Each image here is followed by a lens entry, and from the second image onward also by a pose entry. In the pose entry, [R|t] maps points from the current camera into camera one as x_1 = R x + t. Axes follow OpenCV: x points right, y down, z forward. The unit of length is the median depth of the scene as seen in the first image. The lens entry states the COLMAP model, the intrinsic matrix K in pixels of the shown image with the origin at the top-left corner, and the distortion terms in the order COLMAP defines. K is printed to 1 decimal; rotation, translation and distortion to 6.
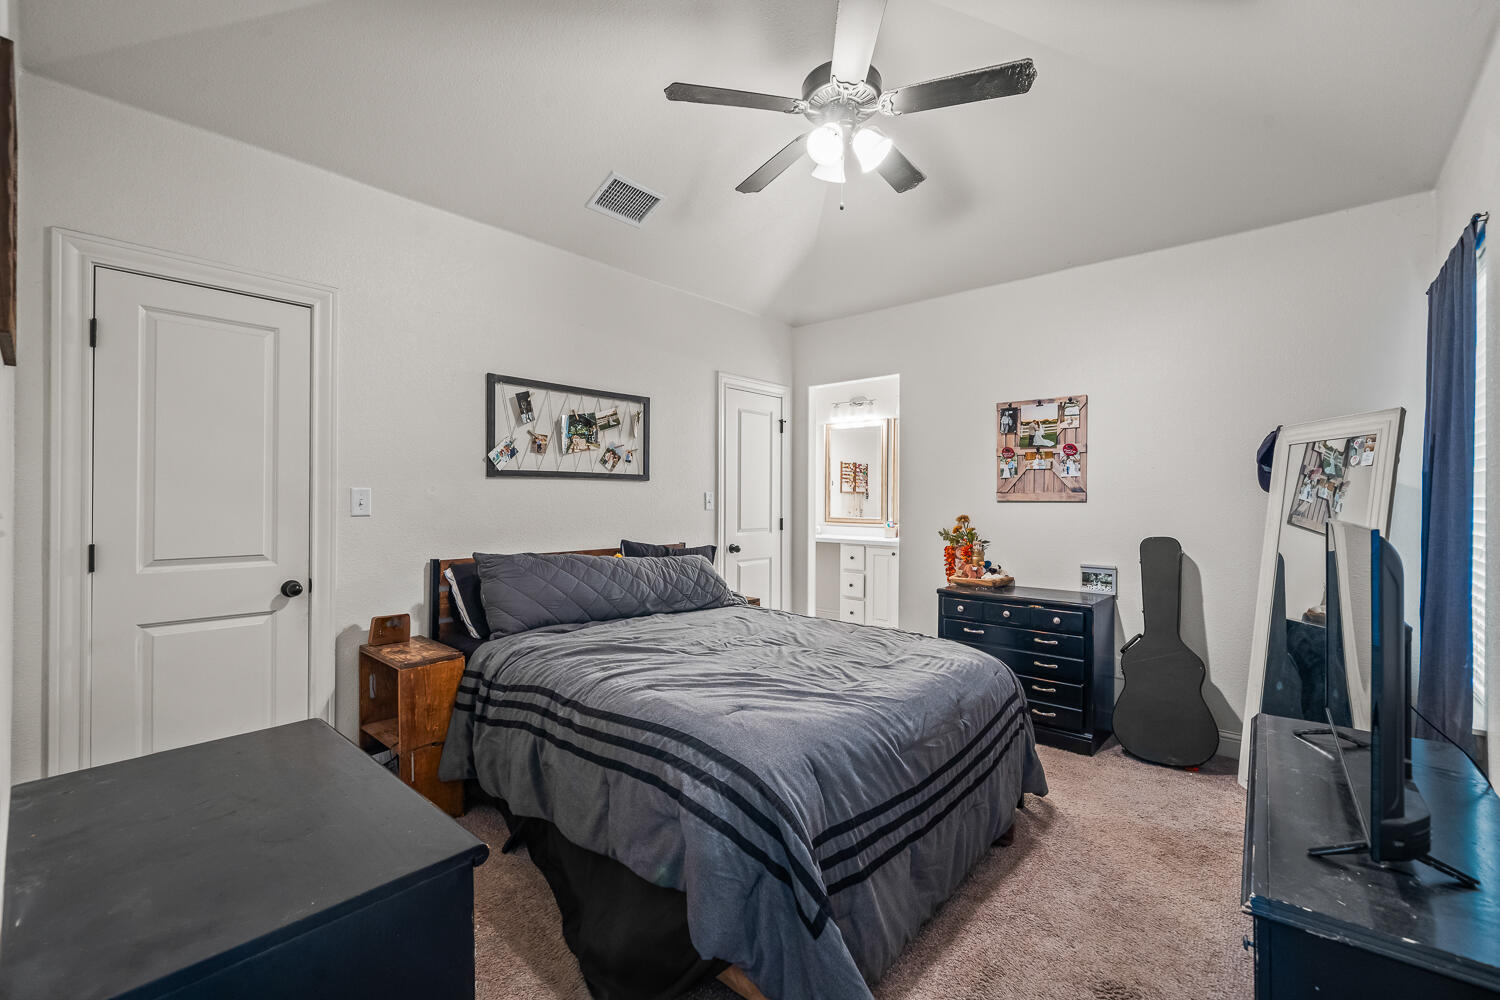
lens RADIAL K [[636.1, 0, 745.1], [0, 636.1, 503.7], [0, 0, 1]] dist [-0.001352, -0.000022]
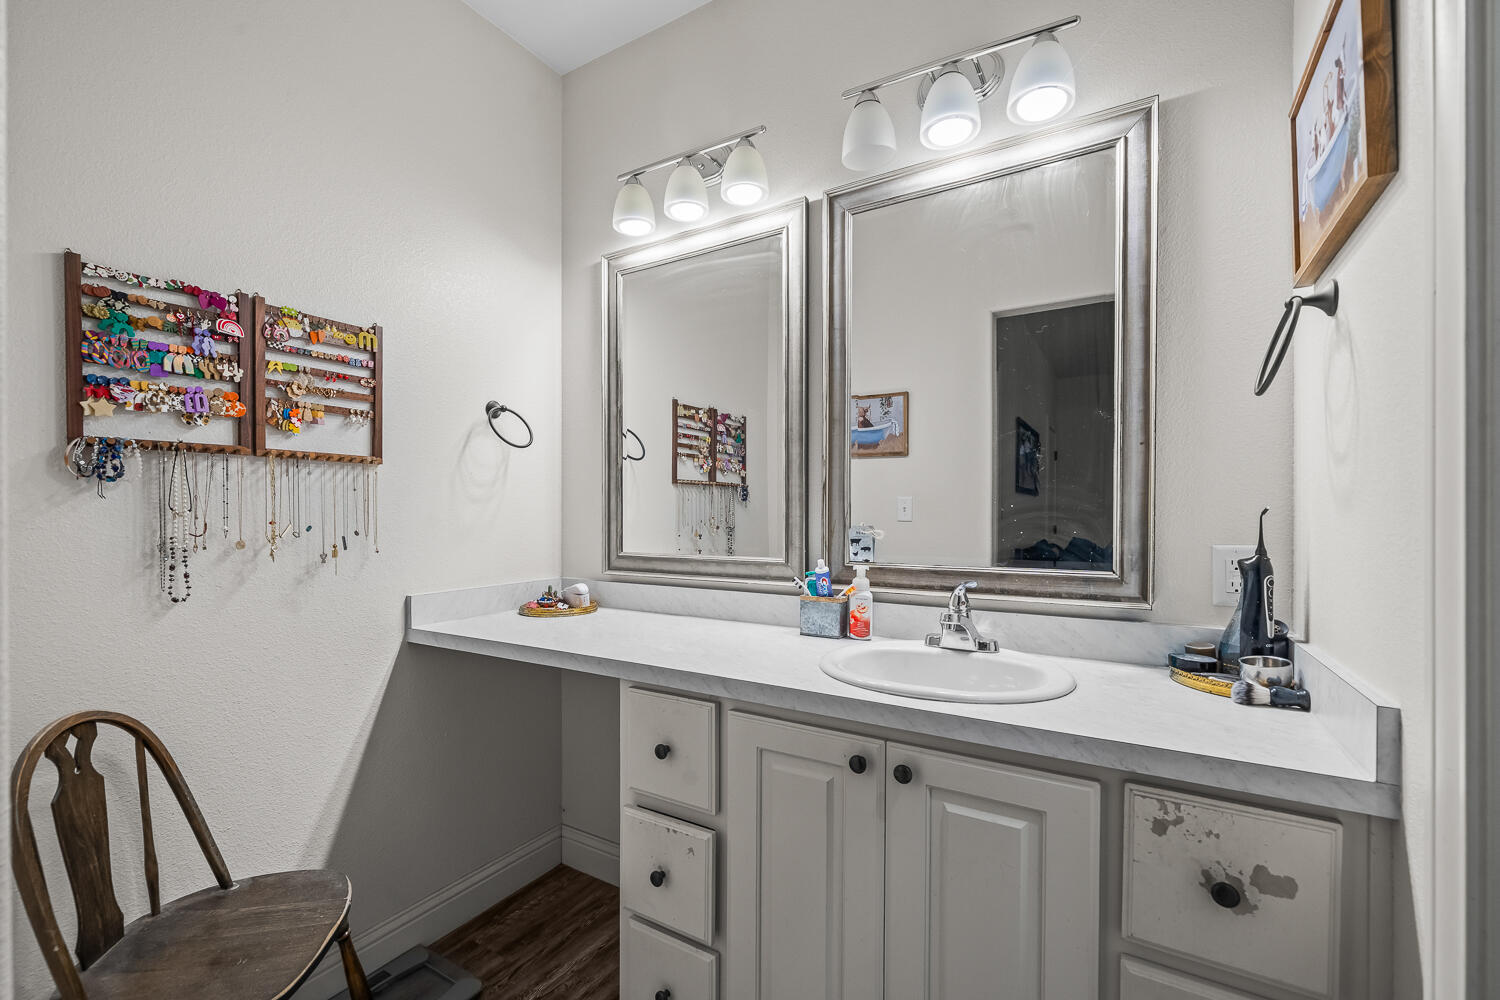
lens RADIAL K [[636.1, 0, 745.1], [0, 636.1, 503.7], [0, 0, 1]] dist [-0.001352, -0.000022]
pose [[0.984834, 0.000285, 0.173500, 0.126642], [0.003591, 0.999751, -0.022023, 0.003285], [-0.173463, 0.022312, 0.984588, 0.622562]]
